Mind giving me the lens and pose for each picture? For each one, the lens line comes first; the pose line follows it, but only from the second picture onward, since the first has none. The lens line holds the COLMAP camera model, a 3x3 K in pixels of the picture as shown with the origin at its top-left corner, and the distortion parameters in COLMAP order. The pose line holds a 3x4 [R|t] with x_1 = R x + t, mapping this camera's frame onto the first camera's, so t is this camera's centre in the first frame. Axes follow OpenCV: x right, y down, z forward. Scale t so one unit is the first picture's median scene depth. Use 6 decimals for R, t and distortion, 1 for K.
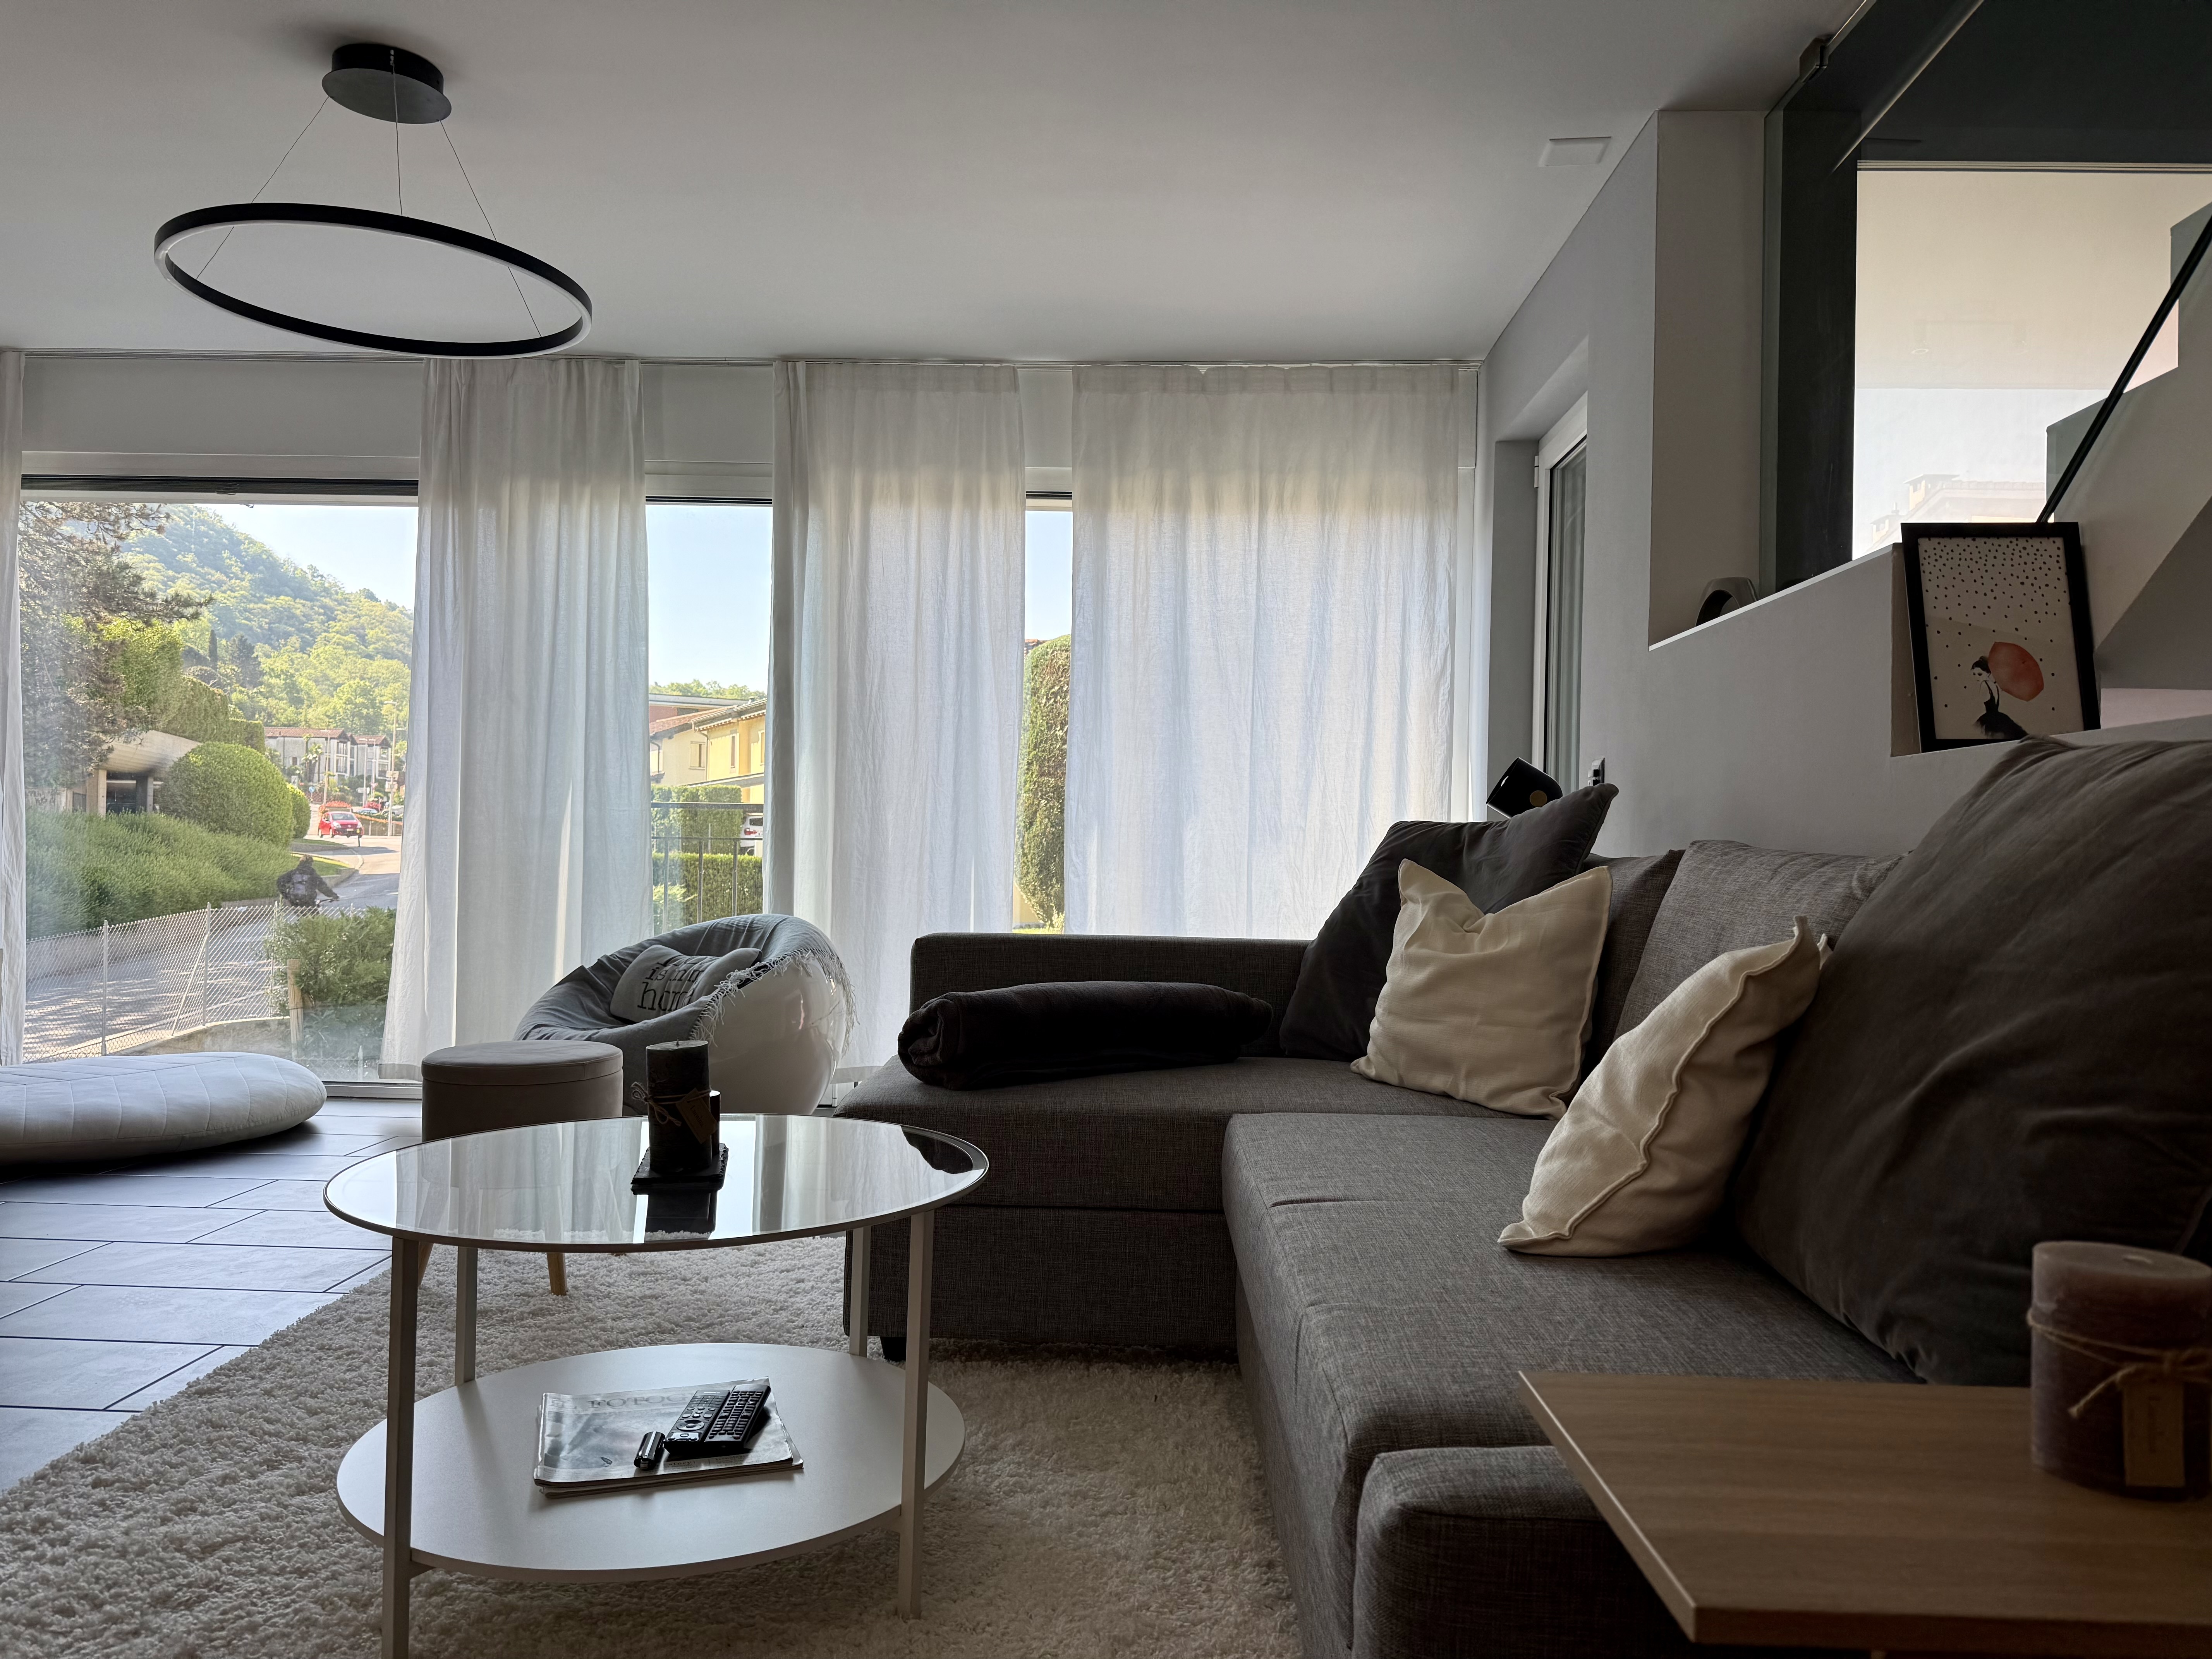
lens RADIAL K [[1604.3, 0, 1102.4], [0, 1604.3, 820.4], [0, 0, 1]] dist [0.060688, -0.193005]
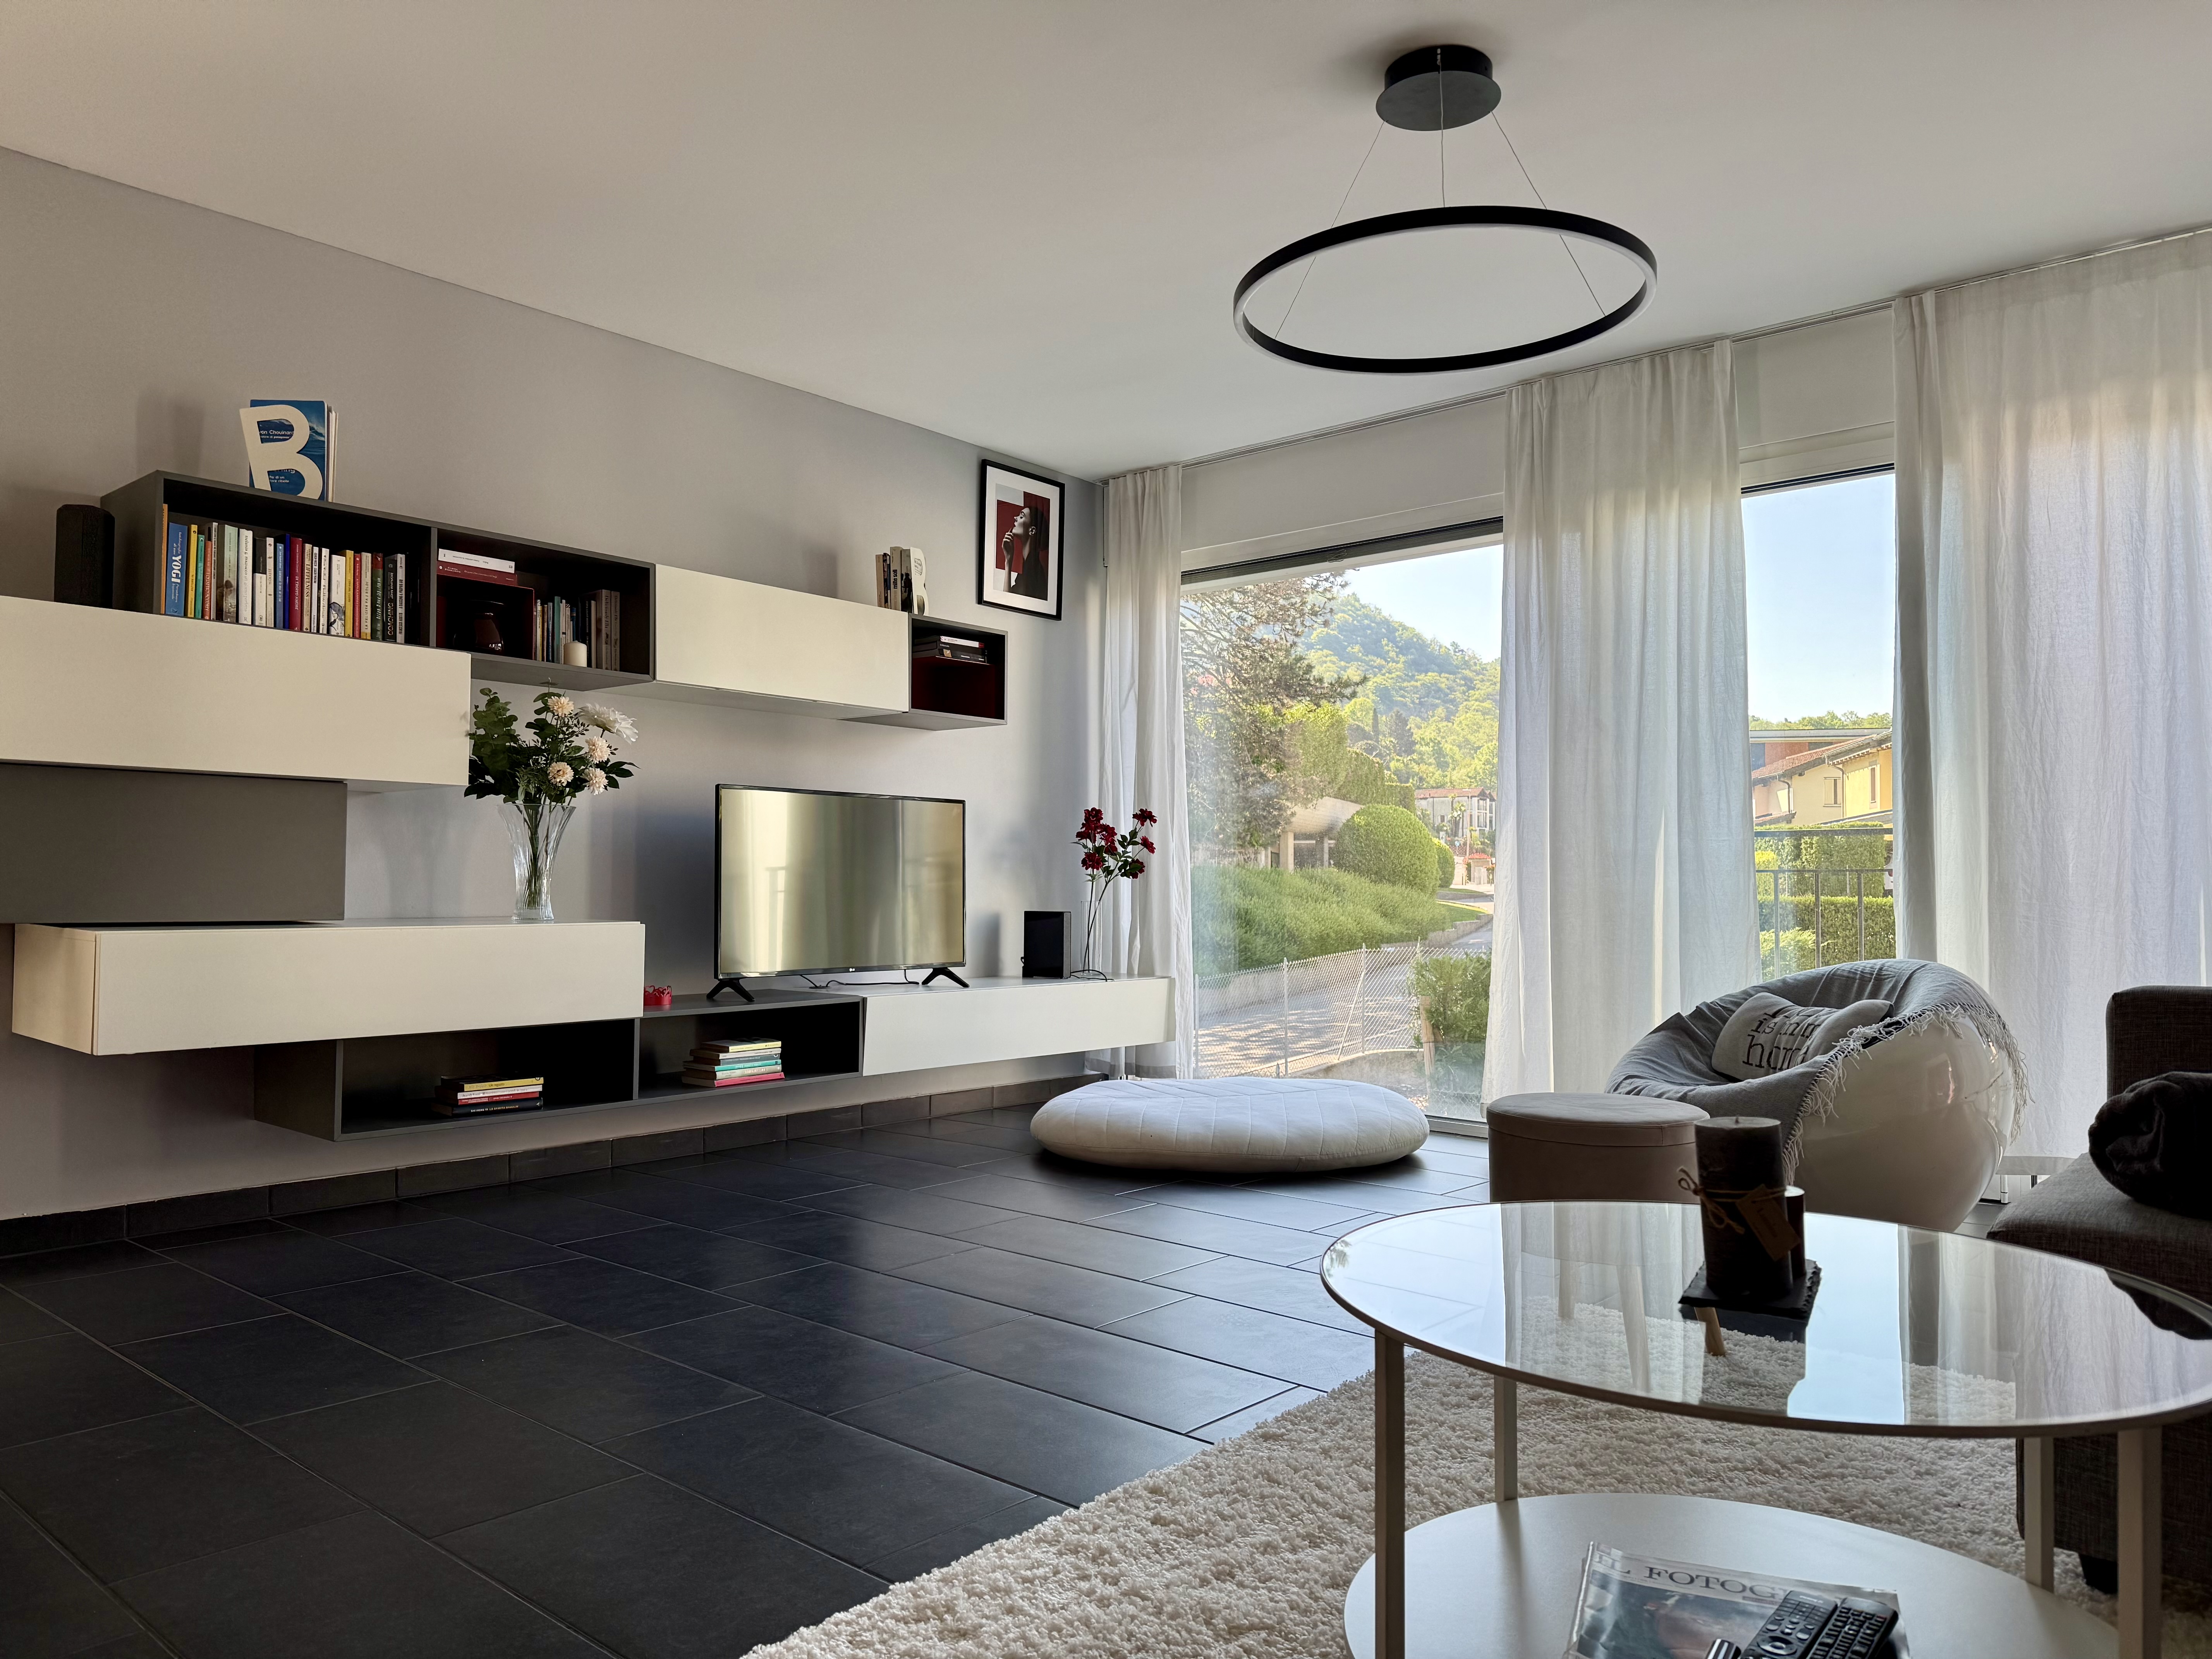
lens RADIAL K [[1579.1, 0, 1104.3], [0, 1579.1, 841.2], [0, 0, 1]] dist [0.042071, -0.063455]
pose [[0.779614, -0.027696, -0.625647, -0.014842], [0.016991, 0.999589, -0.023077, 0.009199], [0.626030, 0.007361, 0.779765, 0.105229]]
